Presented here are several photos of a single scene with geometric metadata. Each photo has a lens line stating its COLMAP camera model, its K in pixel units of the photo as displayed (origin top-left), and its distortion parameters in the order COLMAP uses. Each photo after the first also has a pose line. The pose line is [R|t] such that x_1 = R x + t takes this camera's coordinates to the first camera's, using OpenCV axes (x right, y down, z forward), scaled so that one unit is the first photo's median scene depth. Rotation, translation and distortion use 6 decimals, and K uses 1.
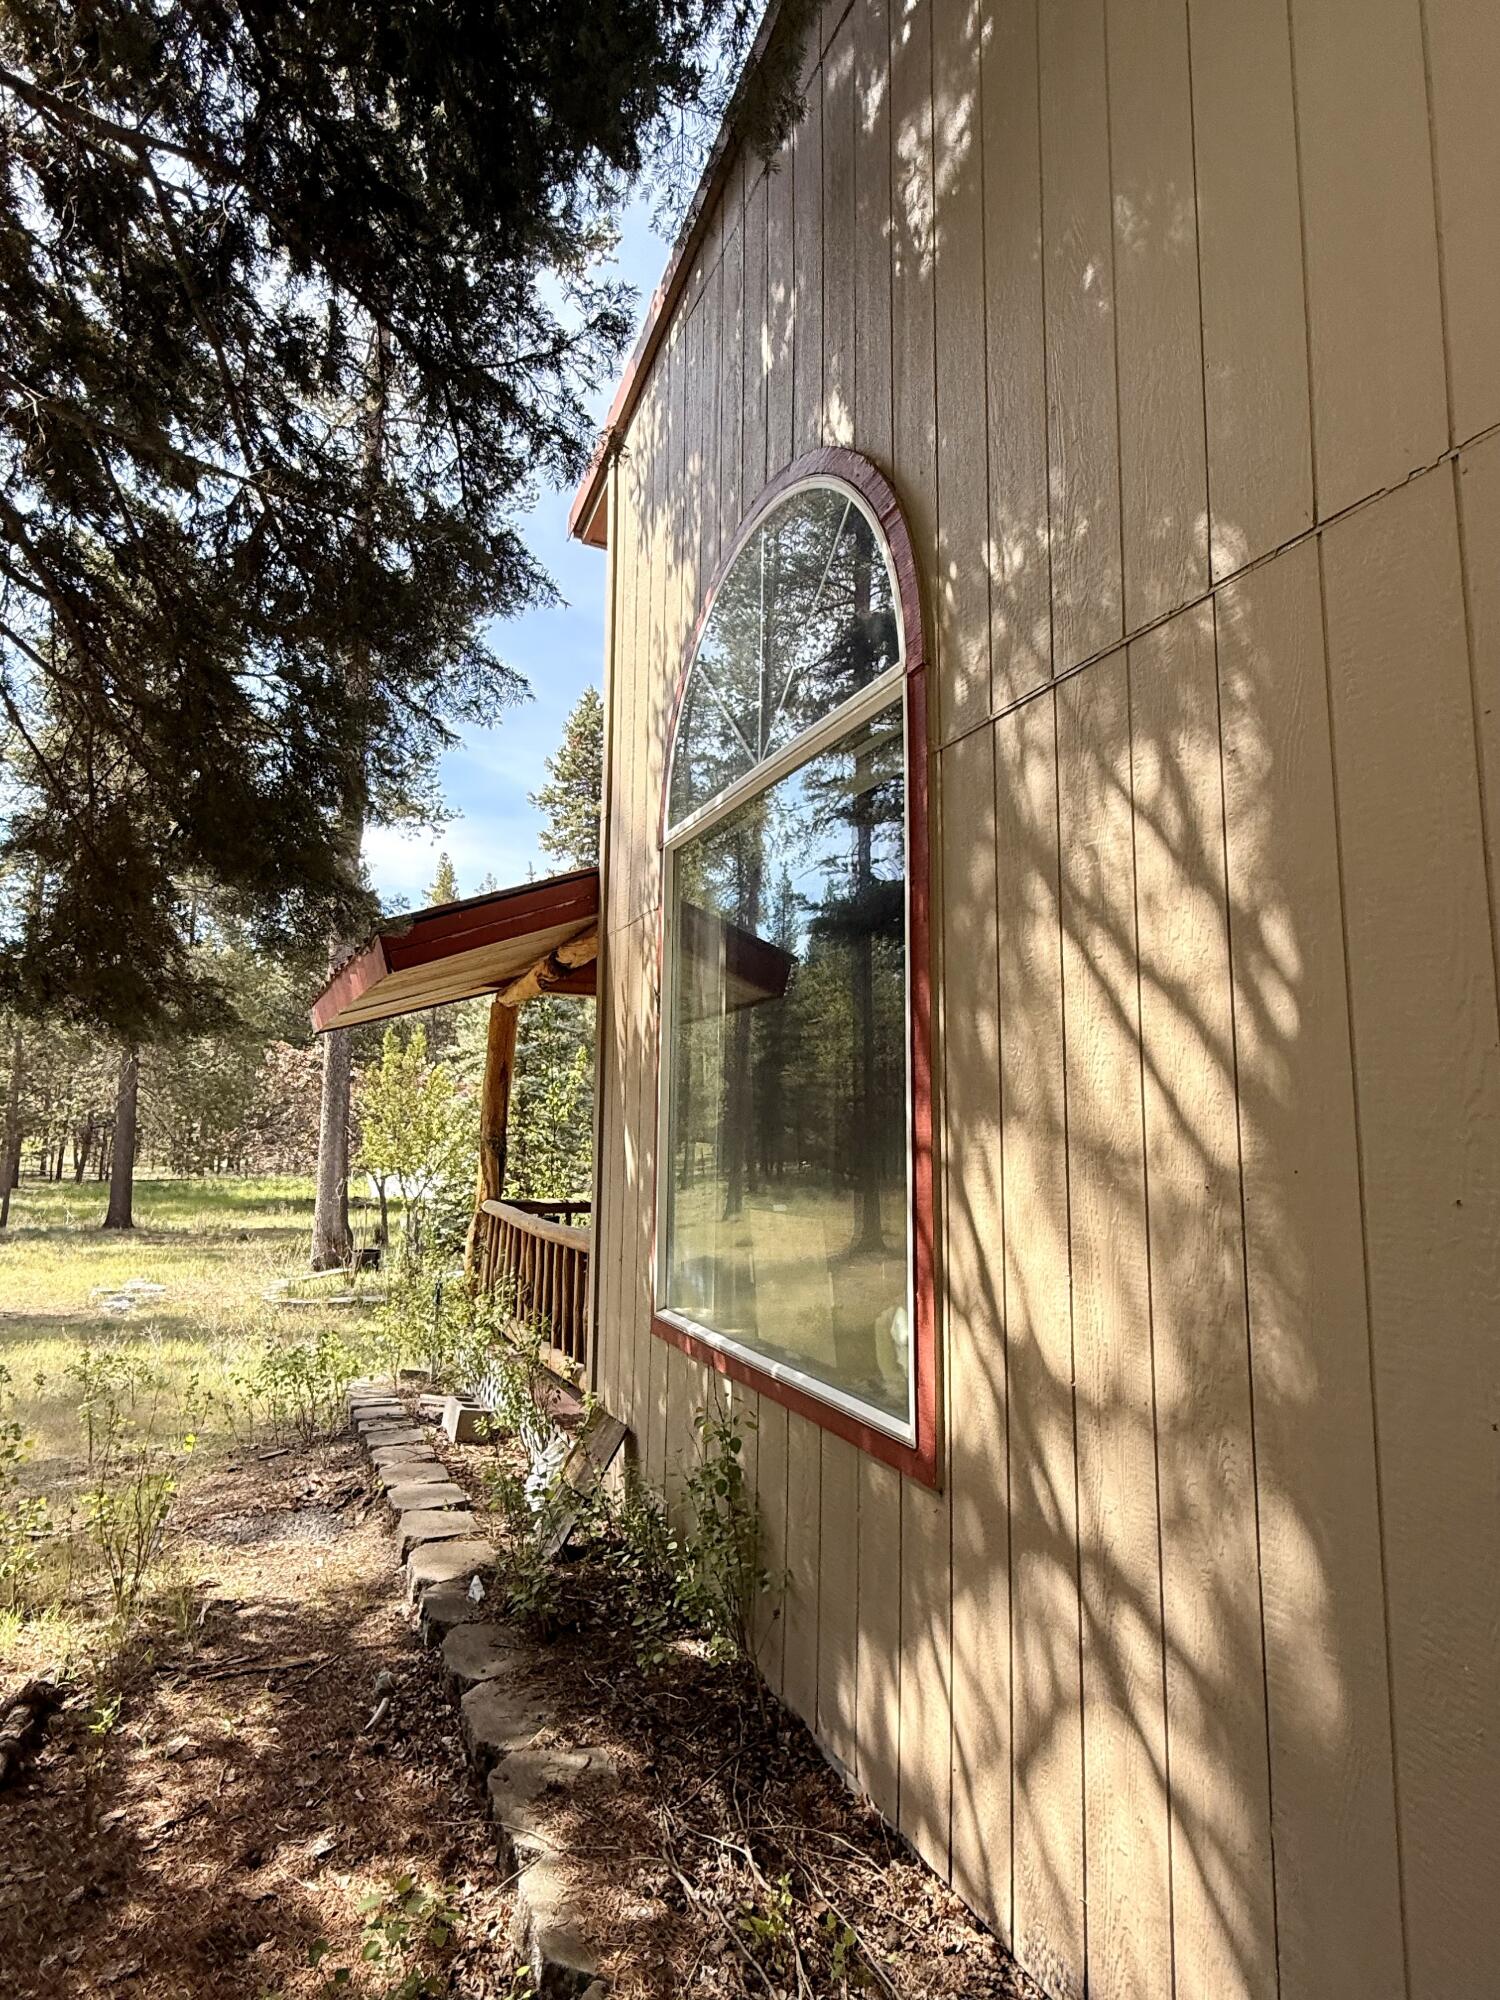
lens RADIAL K [[1088.4, 0, 743.4], [0, 1088.4, 1007.2], [0, 0, 1]] dist [0.002642, -0.000475]
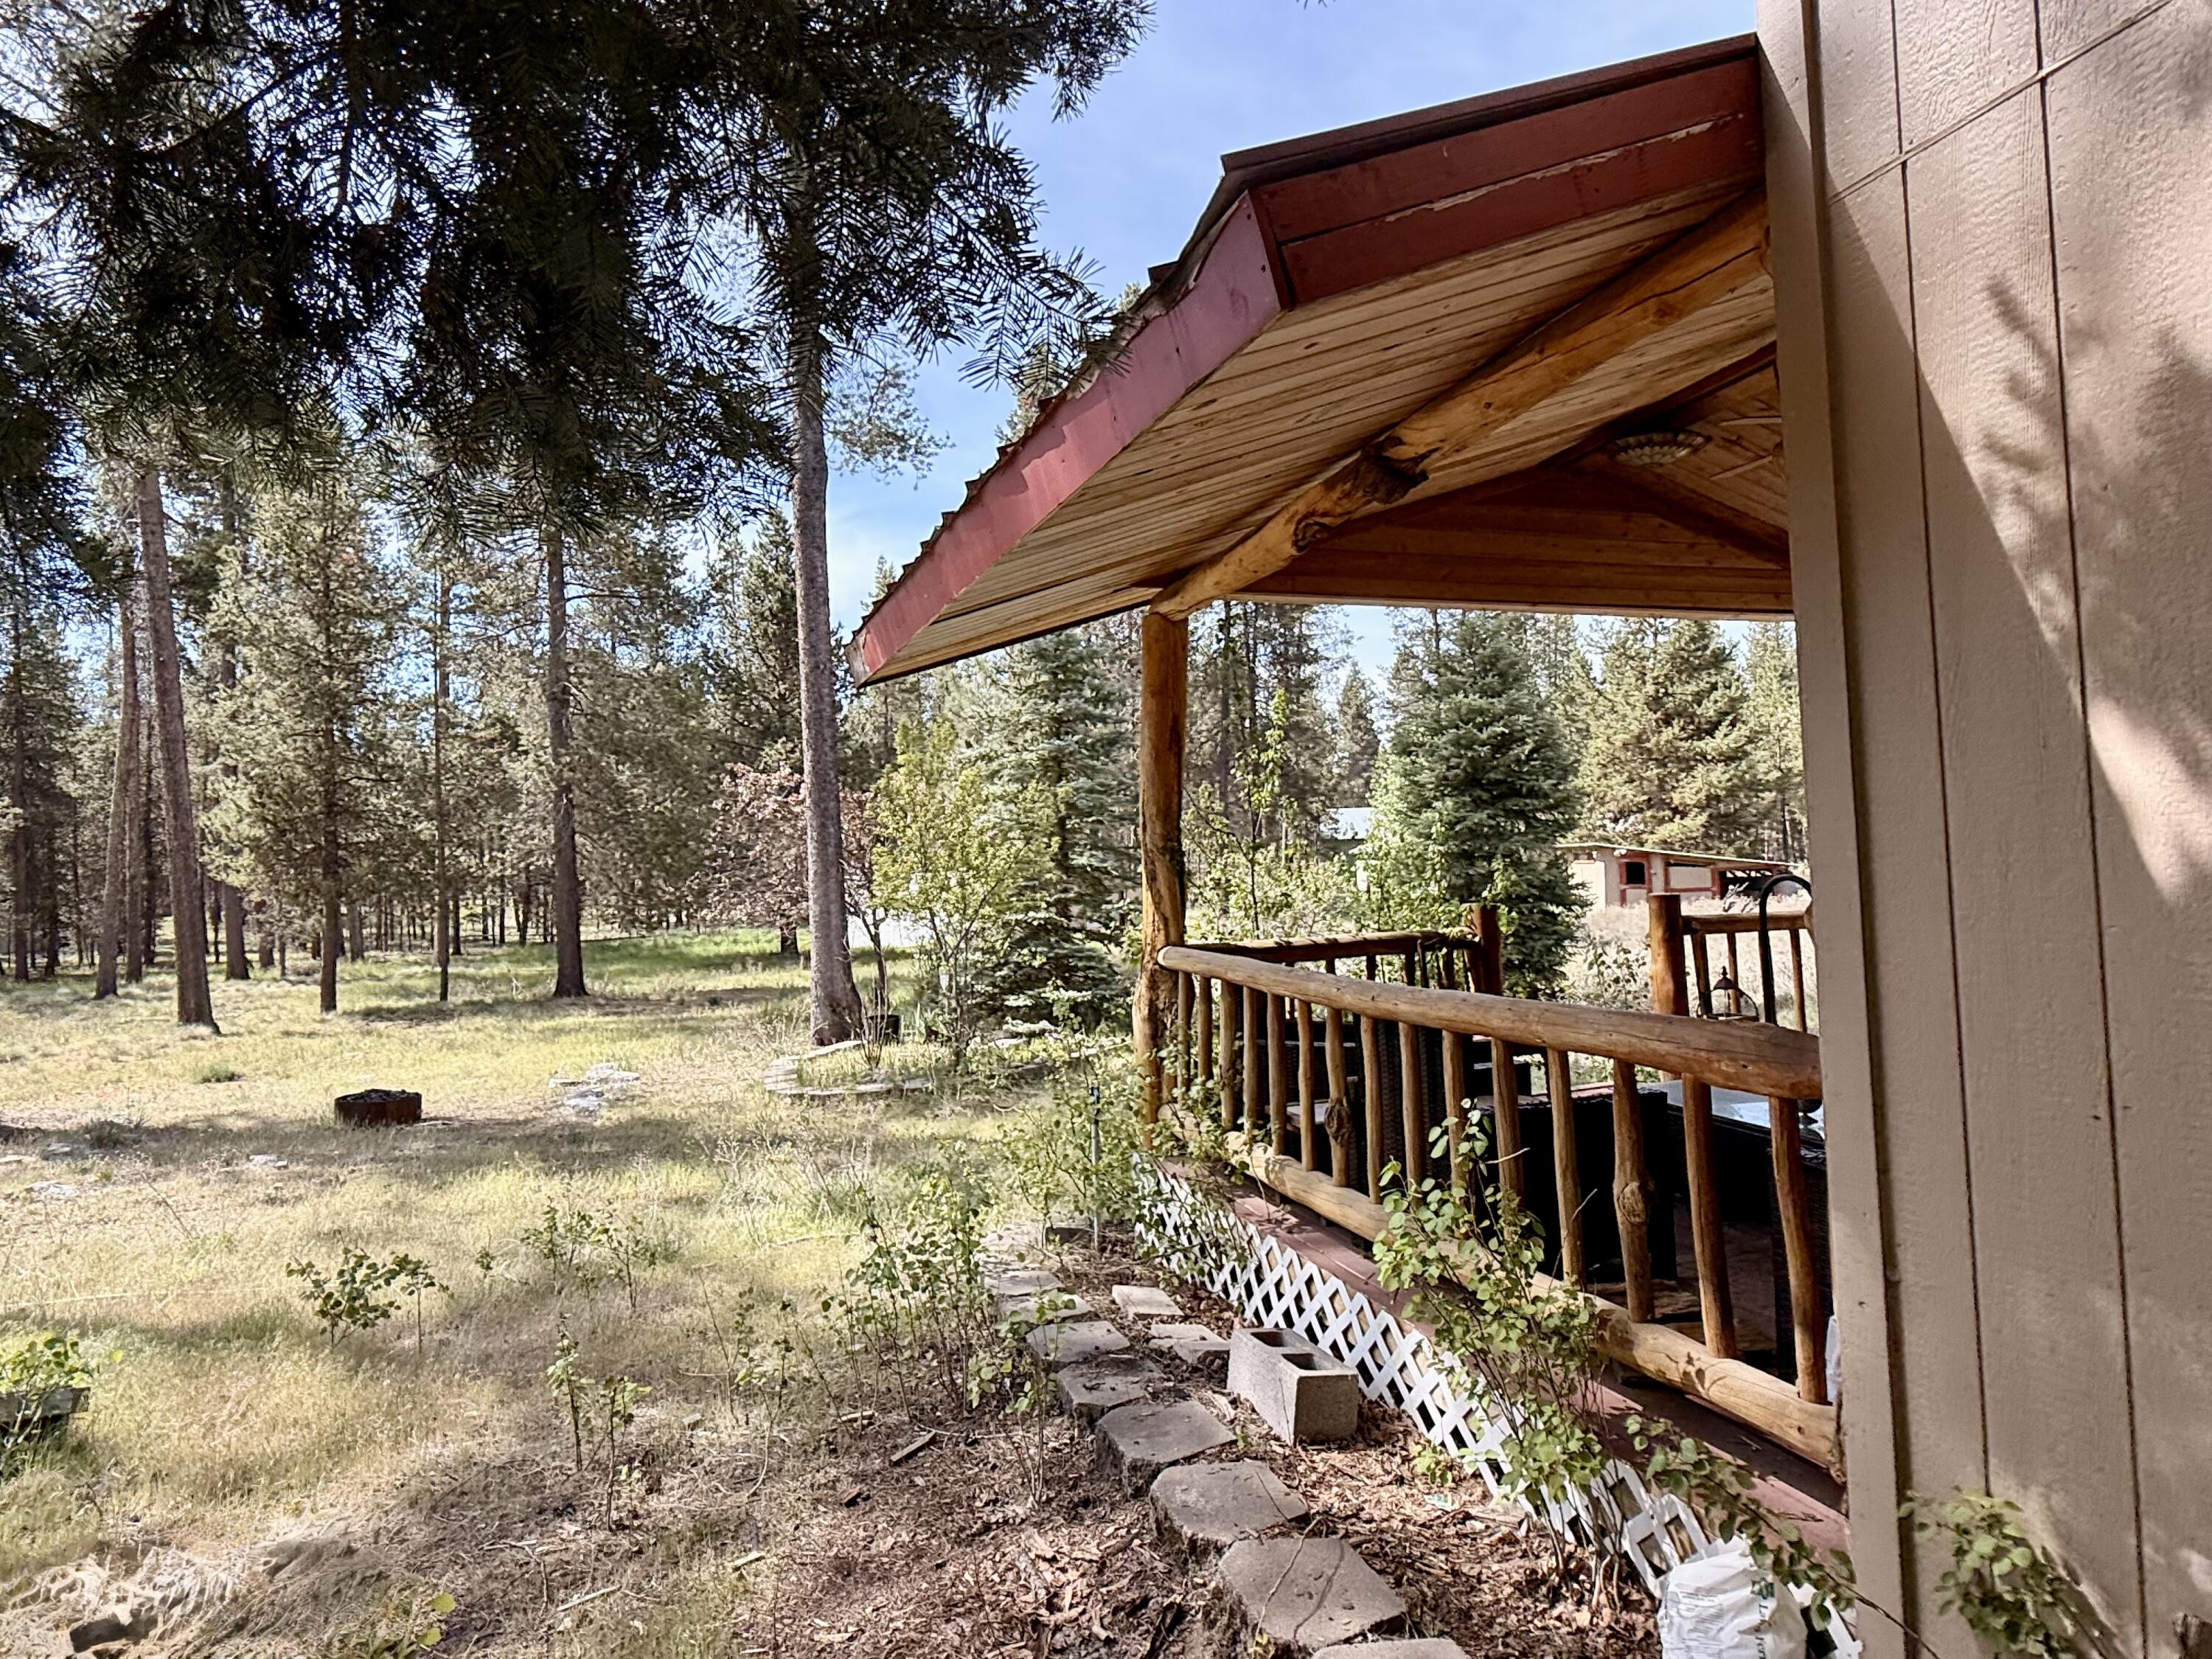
lens RADIAL K [[1203.8, 0, 1107.1], [0, 1203.8, 826.9], [0, 0, 1]] dist [0.002642, -0.000475]
pose [[0.994541, -0.054724, -0.088848, -0.066551], [0.062229, 0.994519, 0.084021, 0.017713], [0.083763, -0.089091, 0.992495, 0.113161]]
